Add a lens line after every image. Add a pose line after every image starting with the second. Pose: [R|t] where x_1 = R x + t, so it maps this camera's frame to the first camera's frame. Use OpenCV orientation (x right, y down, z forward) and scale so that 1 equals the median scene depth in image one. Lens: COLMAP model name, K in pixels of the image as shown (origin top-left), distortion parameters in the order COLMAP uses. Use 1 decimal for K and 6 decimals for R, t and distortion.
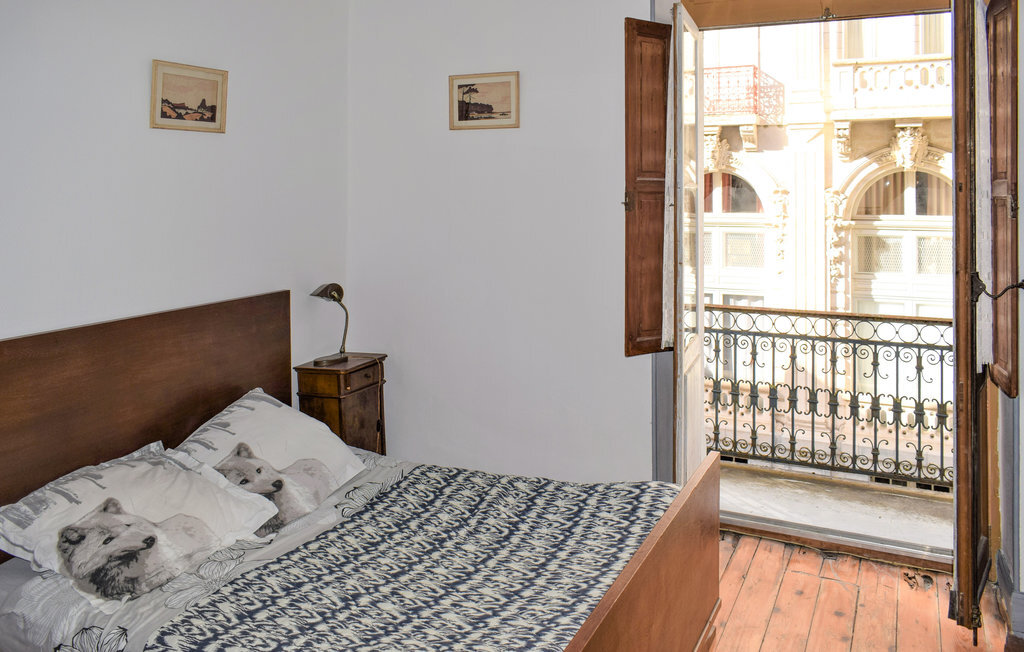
lens RADIAL K [[834.8, 0, 510.6], [0, 834.8, 192.5], [0, 0, 1]] dist [-0.008499, 0.002008]
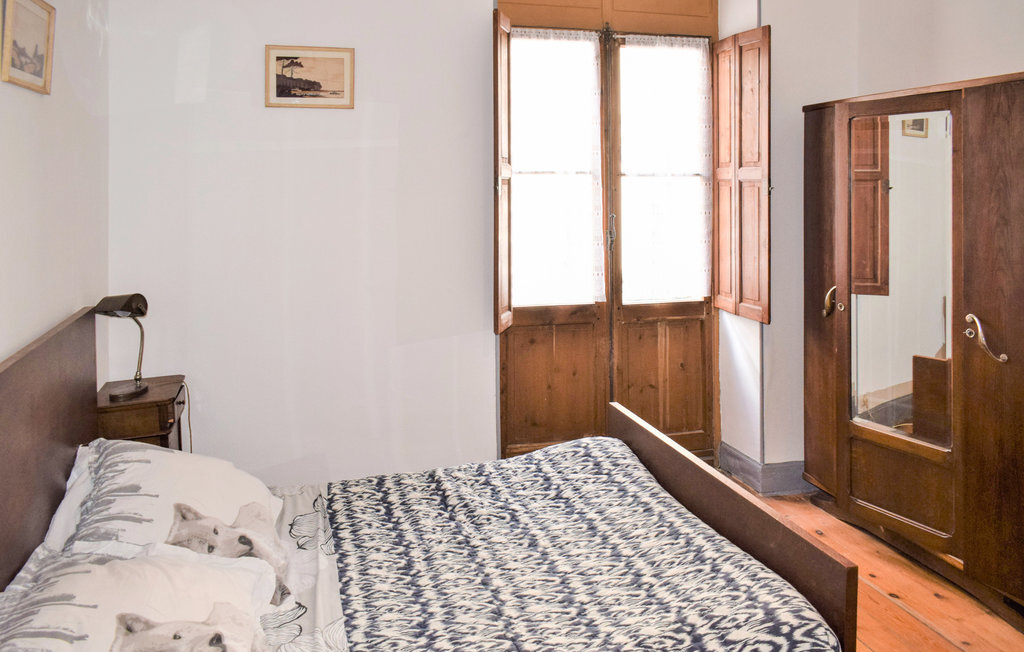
lens RADIAL K [[821.5, 0, 511.8], [0, 821.5, 206.0], [0, 0, 1]] dist [-0.013875, 0.007488]
pose [[0.758104, -0.021923, 0.651765, -0.455609], [0.006753, 0.999645, 0.025769, 0.008263], [-0.652099, -0.015134, 0.757983, 0.187833]]
